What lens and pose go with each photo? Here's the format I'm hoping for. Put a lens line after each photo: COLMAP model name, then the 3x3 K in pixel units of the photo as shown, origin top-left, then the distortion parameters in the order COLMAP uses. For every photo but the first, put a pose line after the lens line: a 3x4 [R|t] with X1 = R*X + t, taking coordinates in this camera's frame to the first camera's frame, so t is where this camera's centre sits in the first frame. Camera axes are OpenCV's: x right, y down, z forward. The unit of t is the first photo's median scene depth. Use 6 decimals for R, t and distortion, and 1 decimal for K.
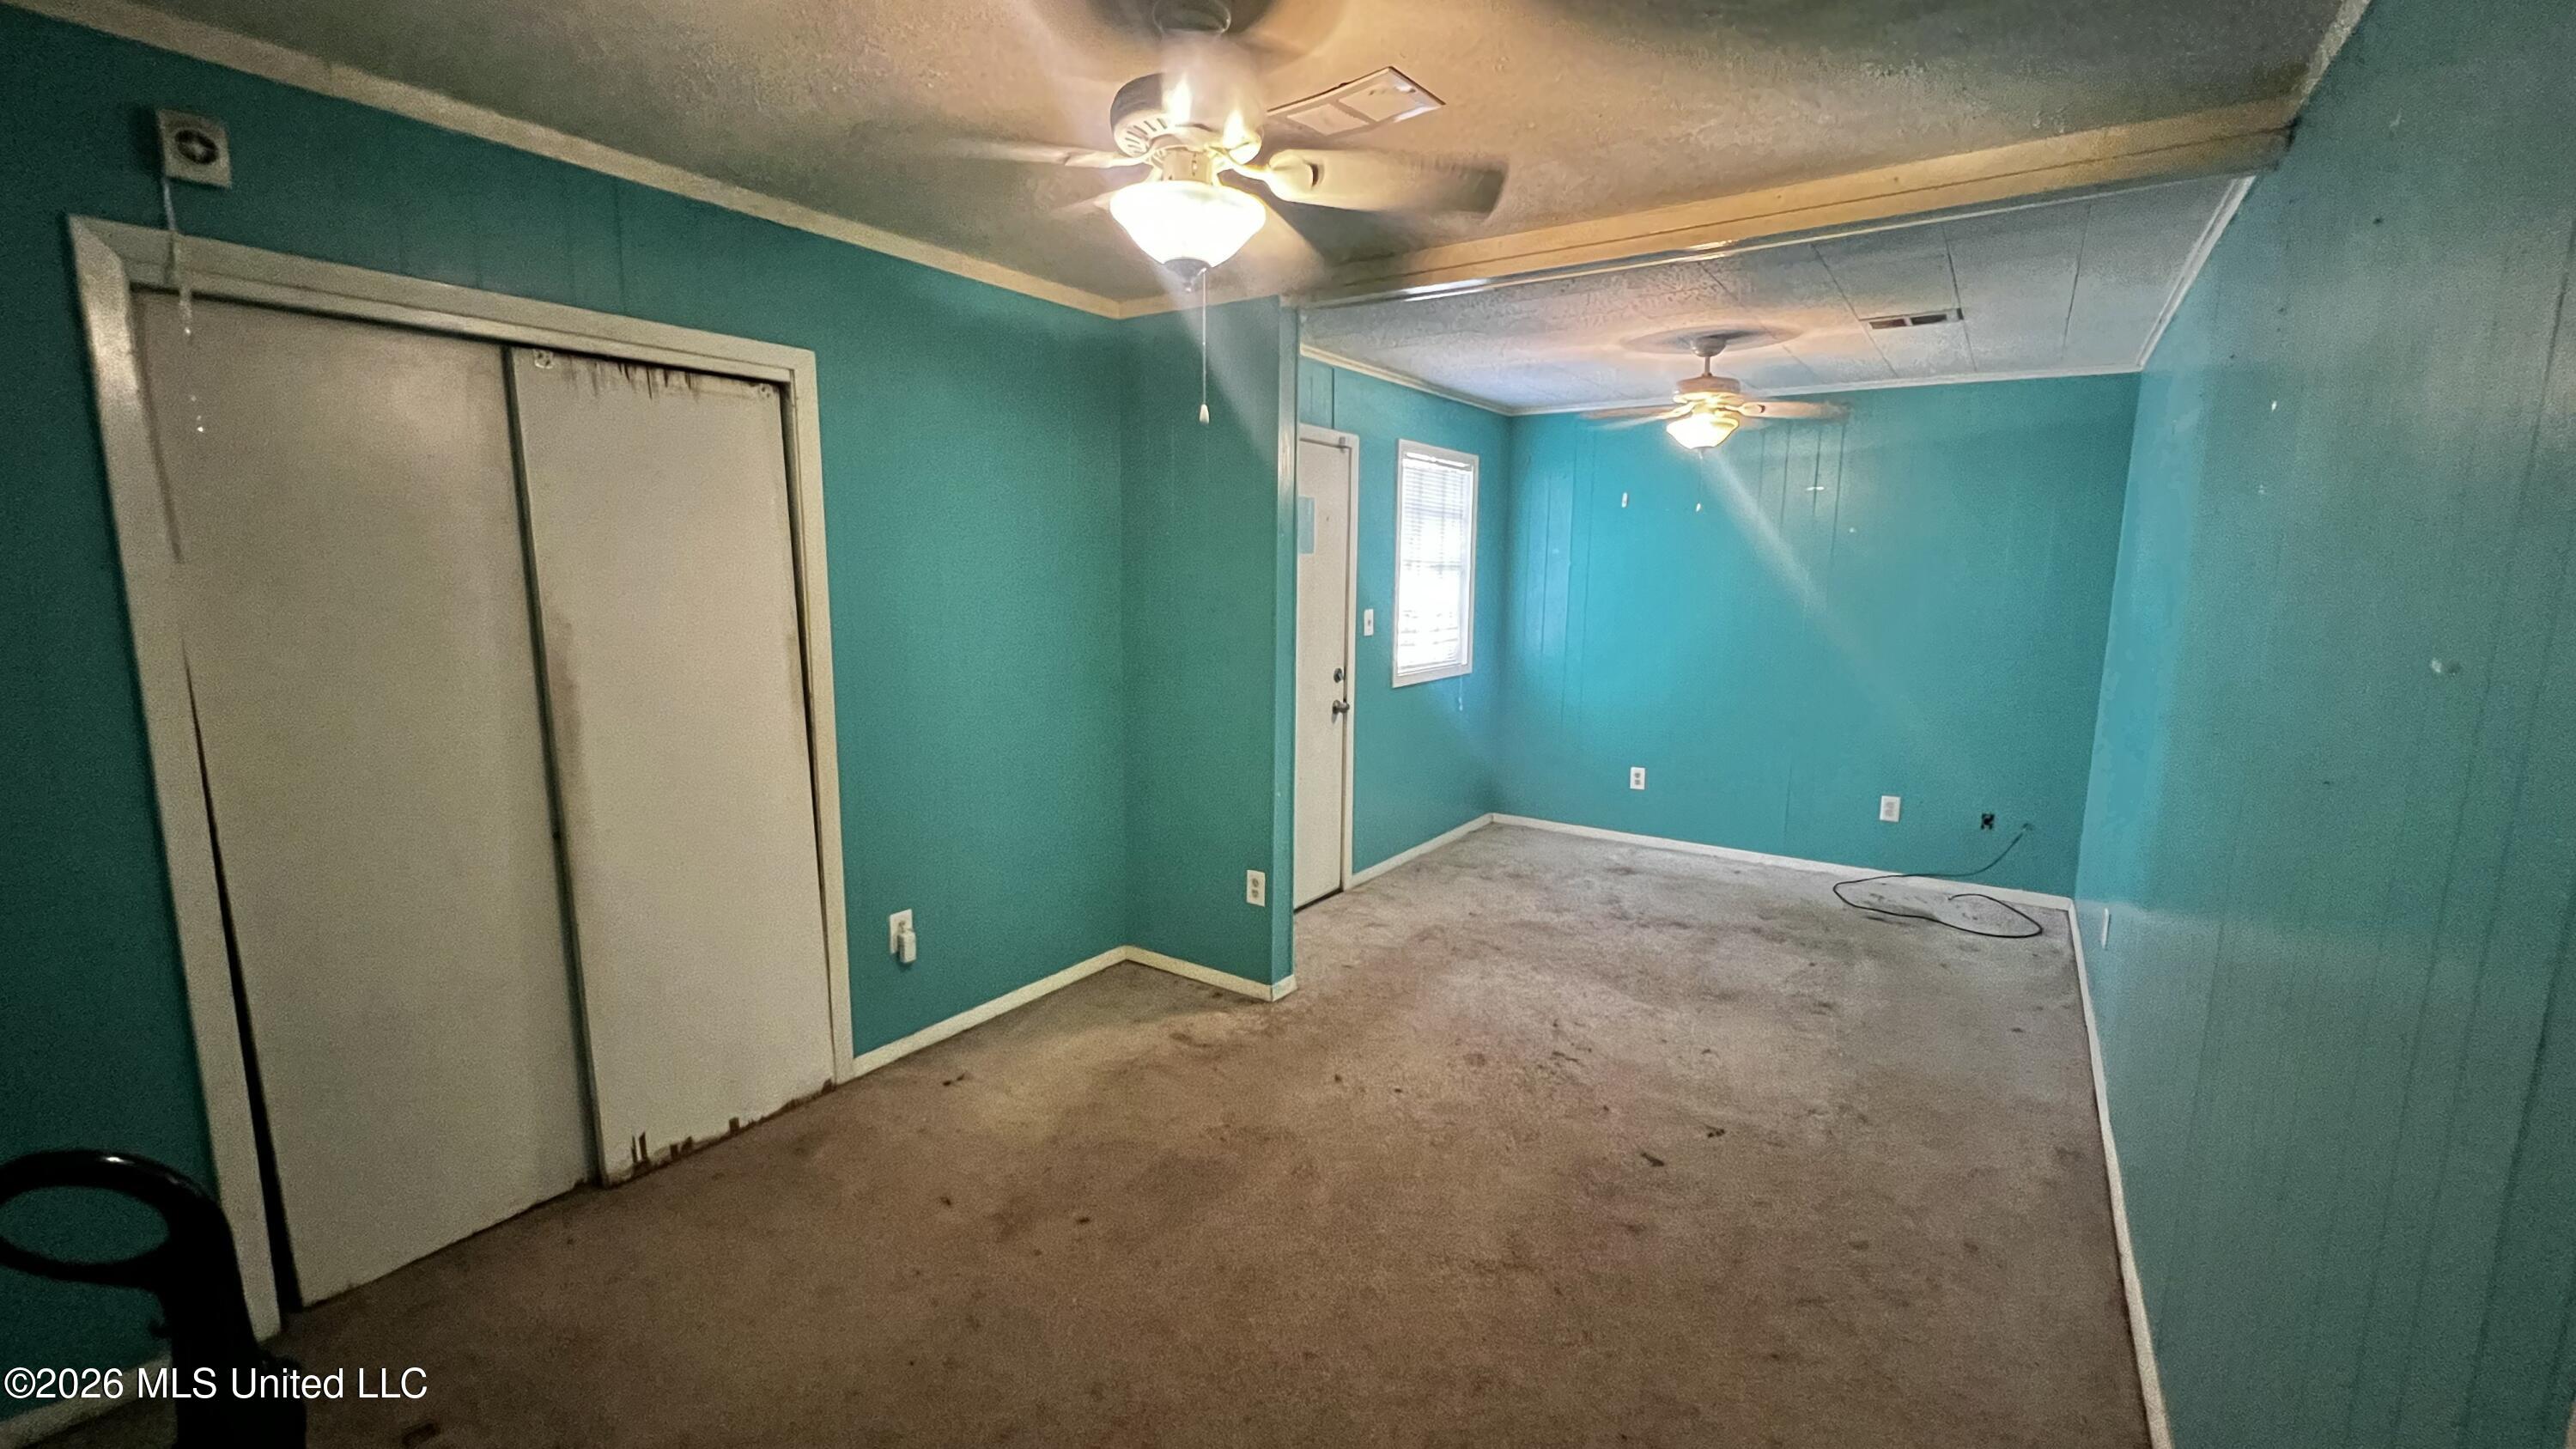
lens RADIAL K [[1036.9, 0, 1281.1], [0, 1036.9, 728.2], [0, 0, 1]] dist [0.003157, 0.000276]
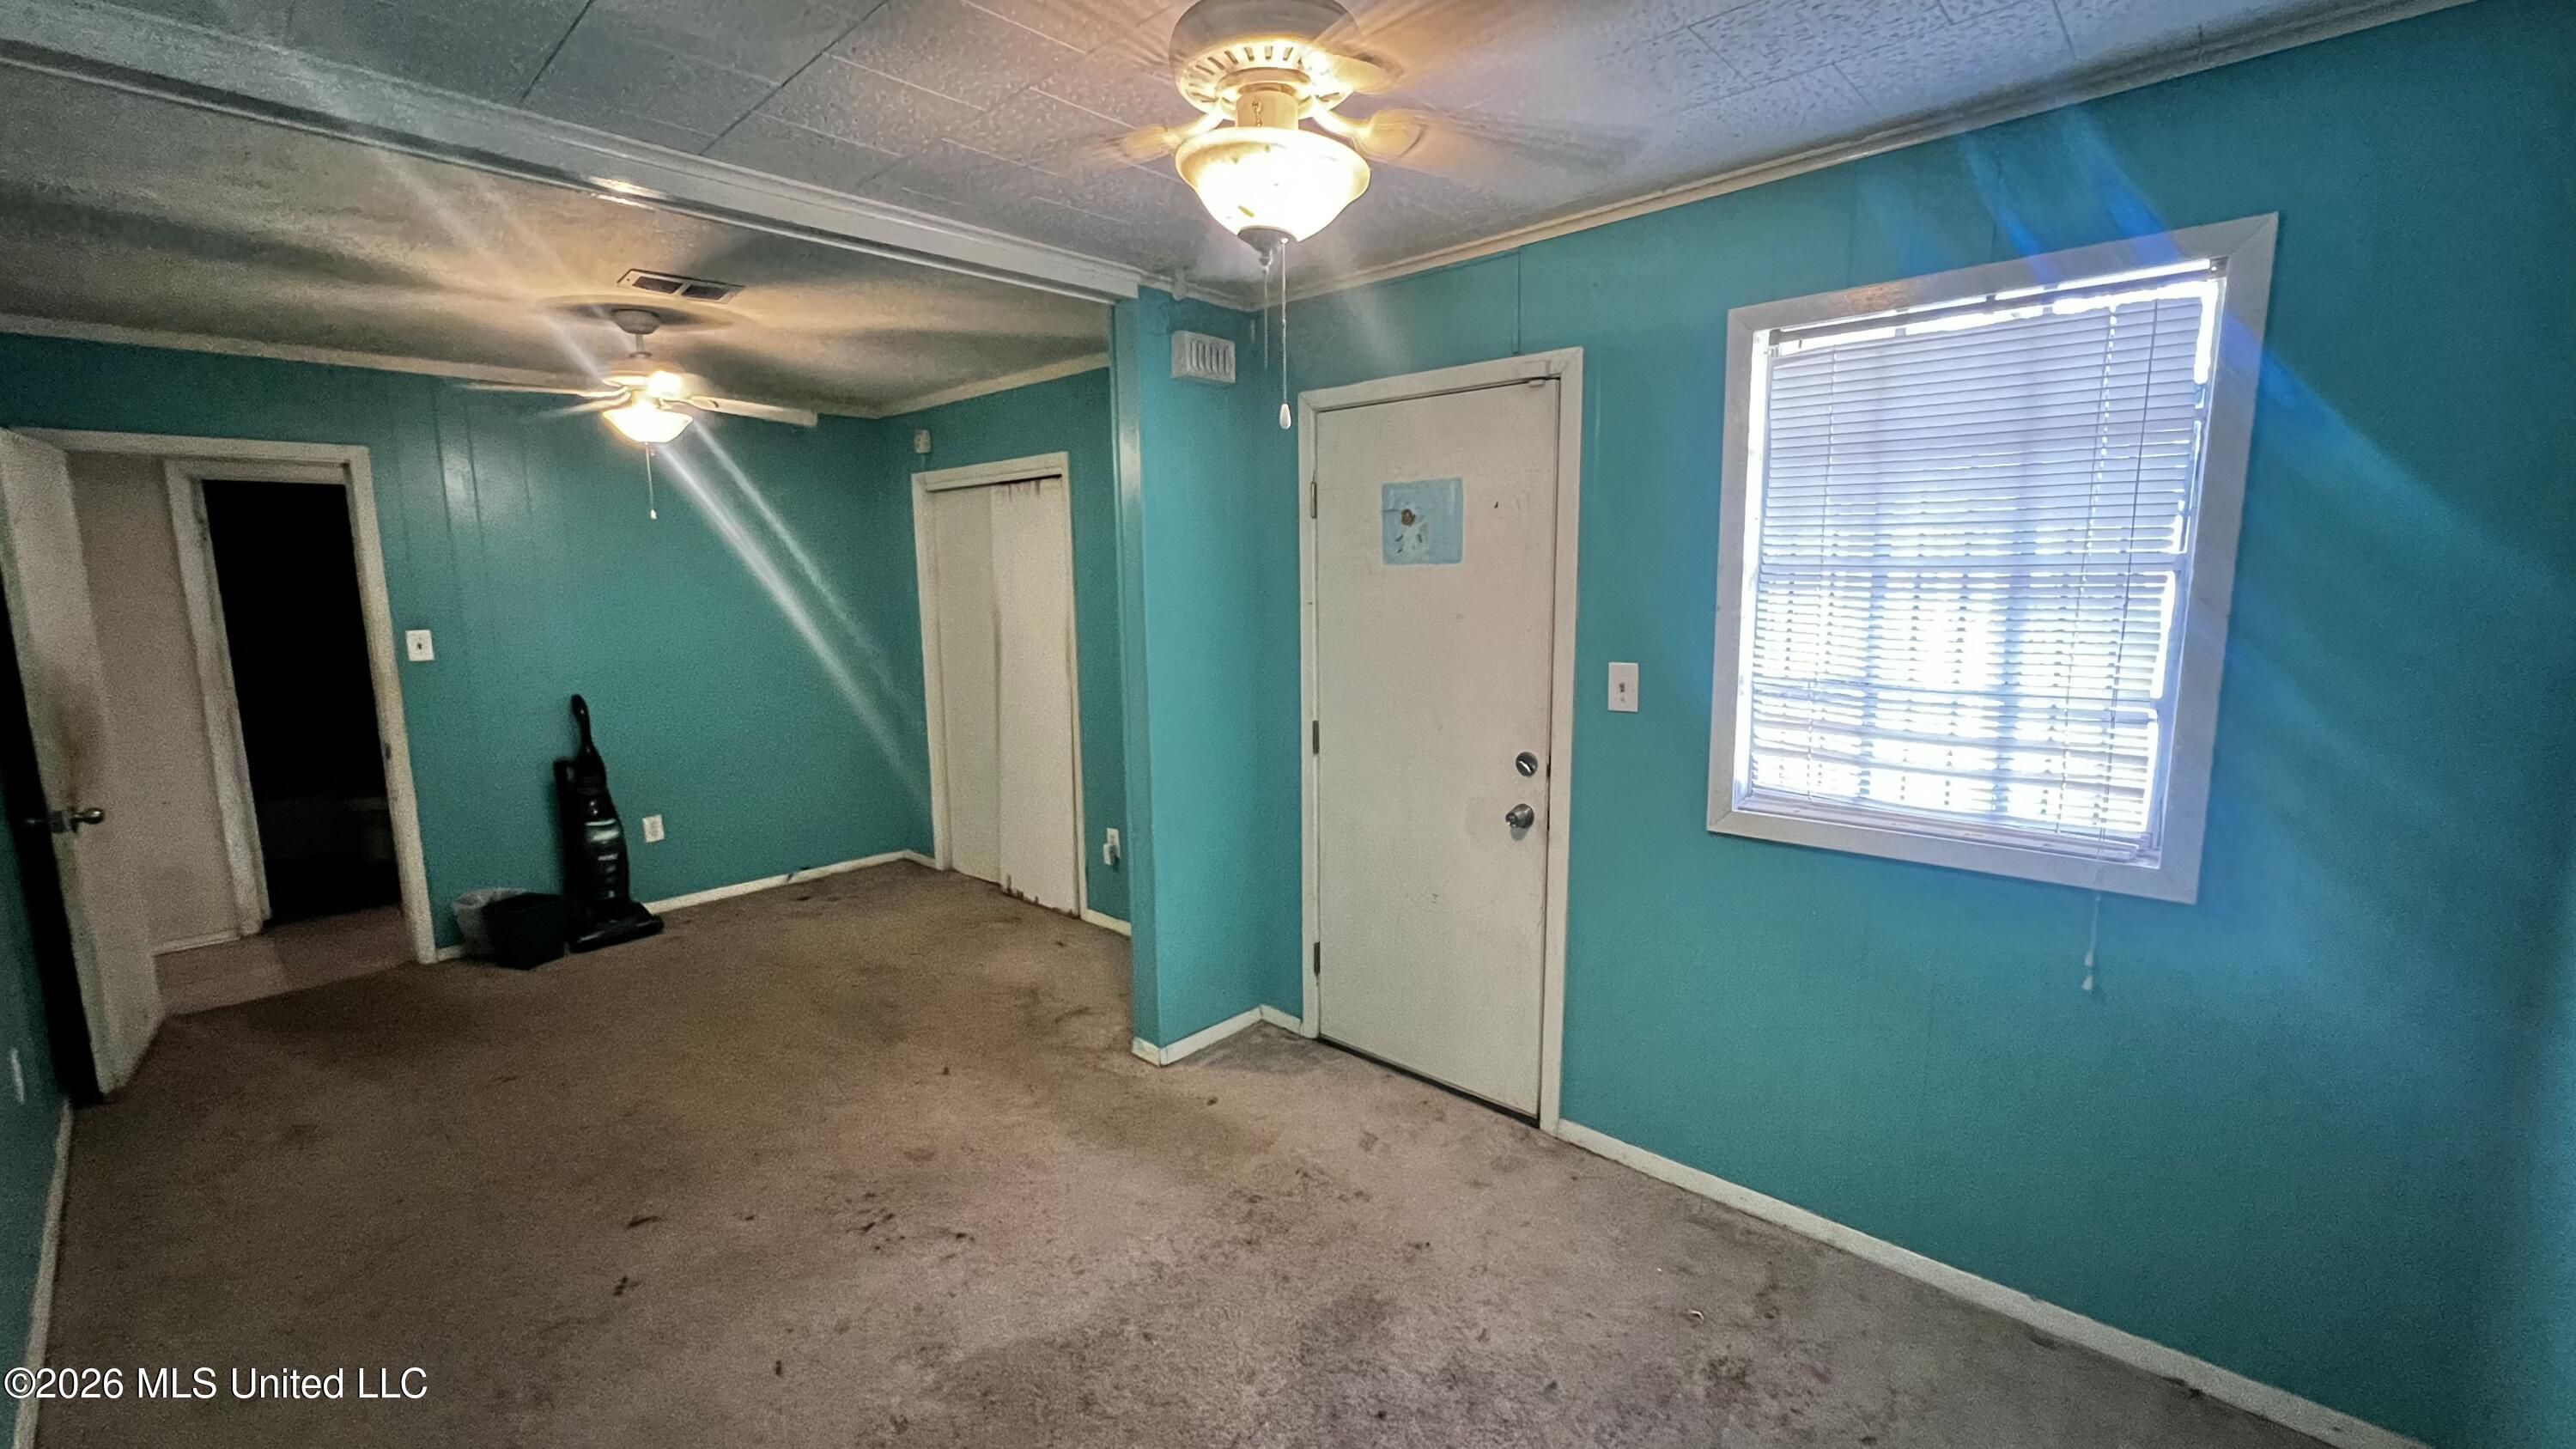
lens RADIAL K [[1036.9, 0, 1279.8], [0, 1036.9, 724.0], [0, 0, 1]] dist [0.003157, 0.000276]
pose [[-0.137961, 0.133403, -0.981412, 0.727907], [-0.145921, 0.977337, 0.153362, -0.159457], [0.979629, 0.164366, -0.115369, 1.022398]]
